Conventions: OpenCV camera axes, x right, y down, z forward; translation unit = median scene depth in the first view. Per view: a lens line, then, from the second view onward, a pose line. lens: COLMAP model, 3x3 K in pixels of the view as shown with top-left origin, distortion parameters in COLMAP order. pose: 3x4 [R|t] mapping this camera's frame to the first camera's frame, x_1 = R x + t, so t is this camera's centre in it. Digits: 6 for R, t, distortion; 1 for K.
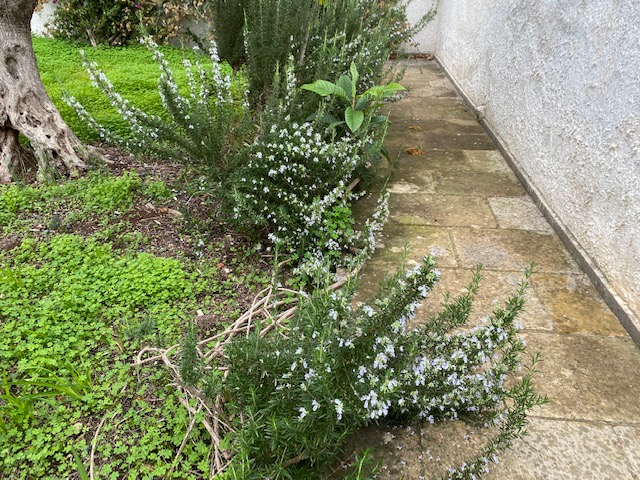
lens RADIAL K [[489.0, 0, 312.6], [0, 489.0, 238.2], [0, 0, 1]] dist [0.058152, -0.036928]
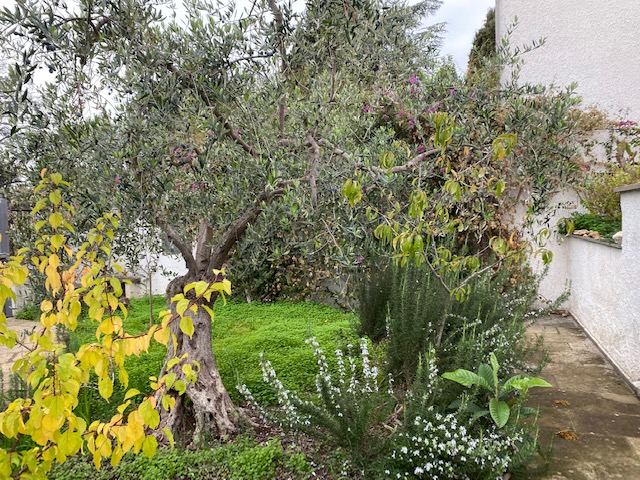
lens RADIAL K [[489.0, 0, 312.6], [0, 489.0, 238.2], [0, 0, 1]] dist [0.058152, -0.036928]
pose [[0.971082, -0.024704, -0.237466, -0.034635], [-0.082295, 0.899040, -0.430064, -0.092687], [0.224116, 0.437169, 0.871008, -0.110972]]
